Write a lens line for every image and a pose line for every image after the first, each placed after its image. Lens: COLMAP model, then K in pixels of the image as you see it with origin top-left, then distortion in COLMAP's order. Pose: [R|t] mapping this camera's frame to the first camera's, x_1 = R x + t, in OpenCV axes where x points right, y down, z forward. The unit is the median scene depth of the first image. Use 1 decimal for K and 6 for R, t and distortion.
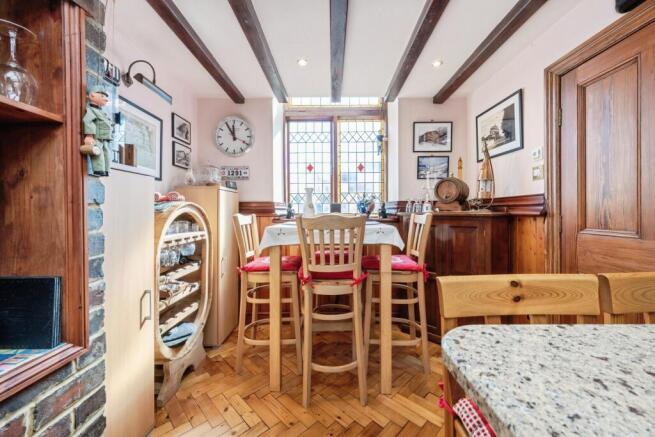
lens RADIAL K [[259.0, 0, 328.9], [0, 259.0, 216.0], [0, 0, 1]] dist [0.001158, 0.000162]
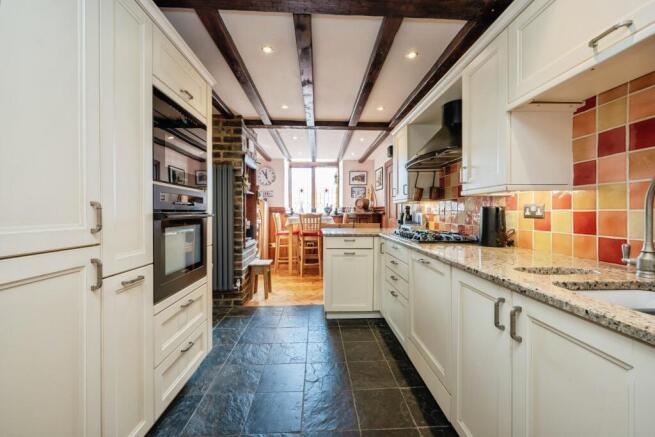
lens RADIAL K [[259.0, 0, 328.9], [0, 259.0, 216.0], [0, 0, 1]] dist [0.001158, 0.000162]
pose [[0.998478, 0.002723, 0.055091, 0.033525], [-0.002808, 0.999995, 0.001476, 0.012387], [-0.055087, -0.001628, 0.998480, -1.163932]]
